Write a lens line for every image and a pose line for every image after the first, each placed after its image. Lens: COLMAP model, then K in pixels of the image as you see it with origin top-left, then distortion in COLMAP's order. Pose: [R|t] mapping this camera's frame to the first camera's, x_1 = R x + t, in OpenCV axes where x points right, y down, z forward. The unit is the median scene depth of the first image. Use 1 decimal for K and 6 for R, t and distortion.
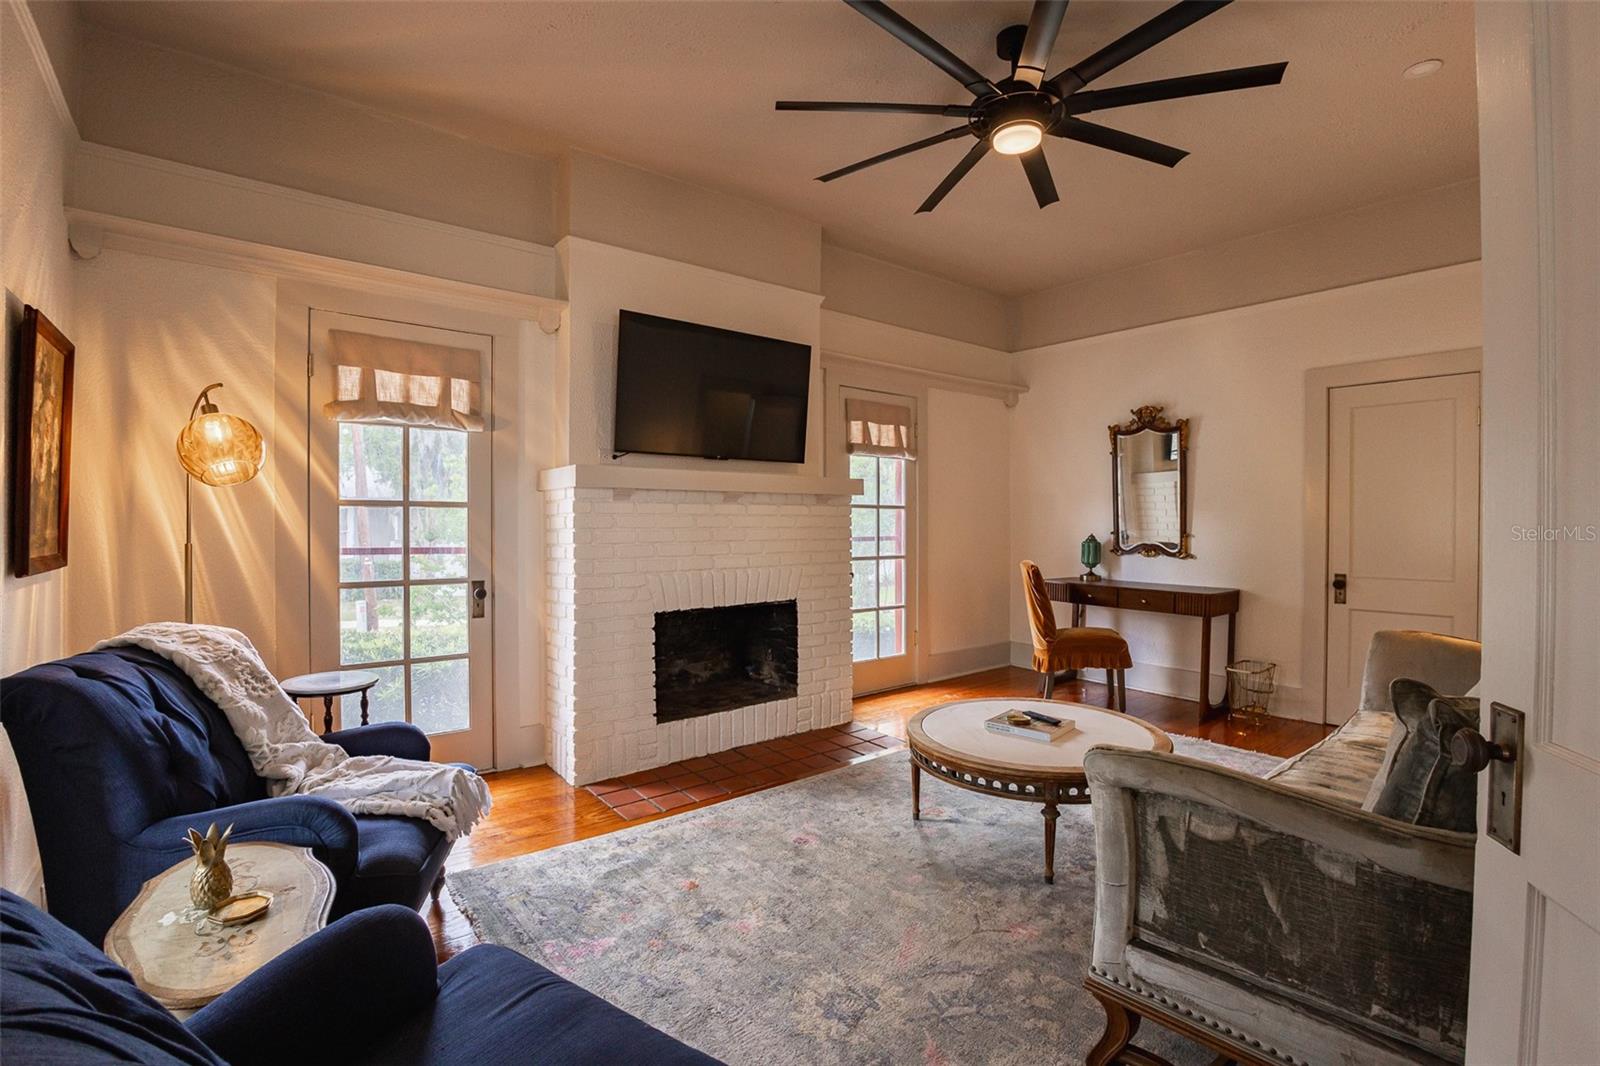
lens RADIAL K [[748.3, 0, 799.0], [0, 748.3, 509.2], [0, 0, 1]] dist [-0.055089, 0.000631]
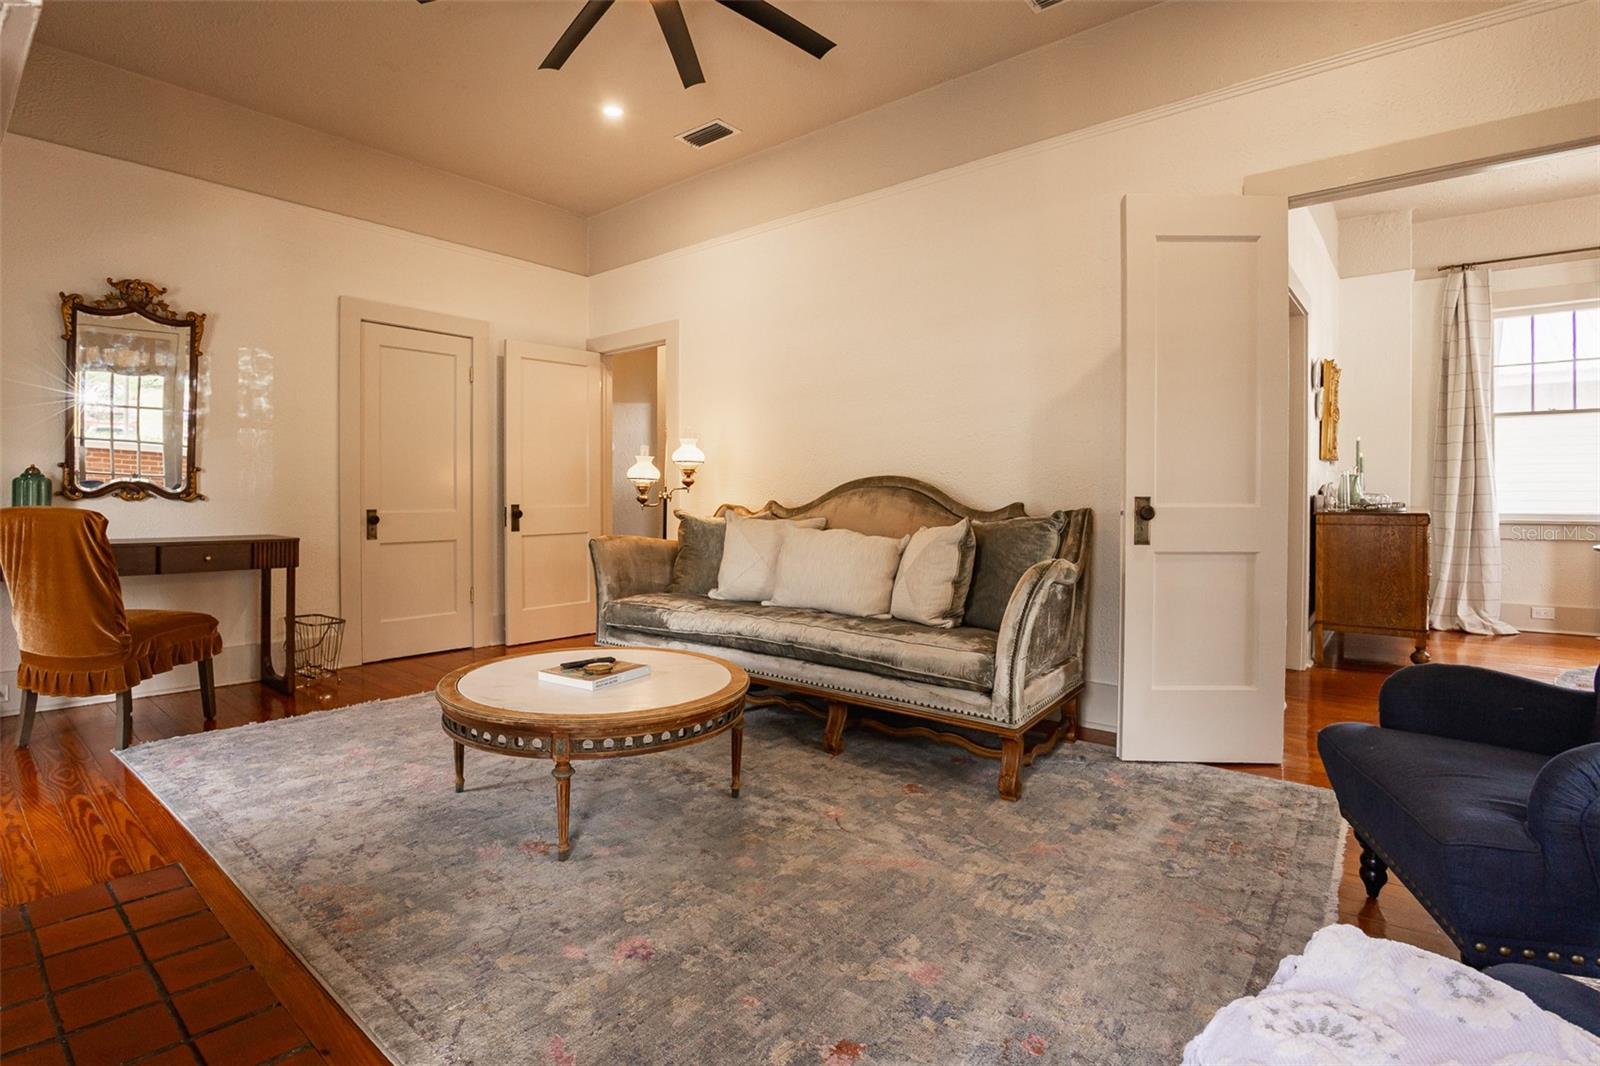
lens RADIAL K [[748.3, 0, 799.0], [0, 748.3, 509.2], [0, 0, 1]] dist [-0.055089, 0.000631]
pose [[-0.202855, -0.026603, 0.978847, -0.551293], [-0.013402, 0.999613, 0.024390, 0.089021], [-0.979117, -0.008171, -0.203133, 0.975717]]
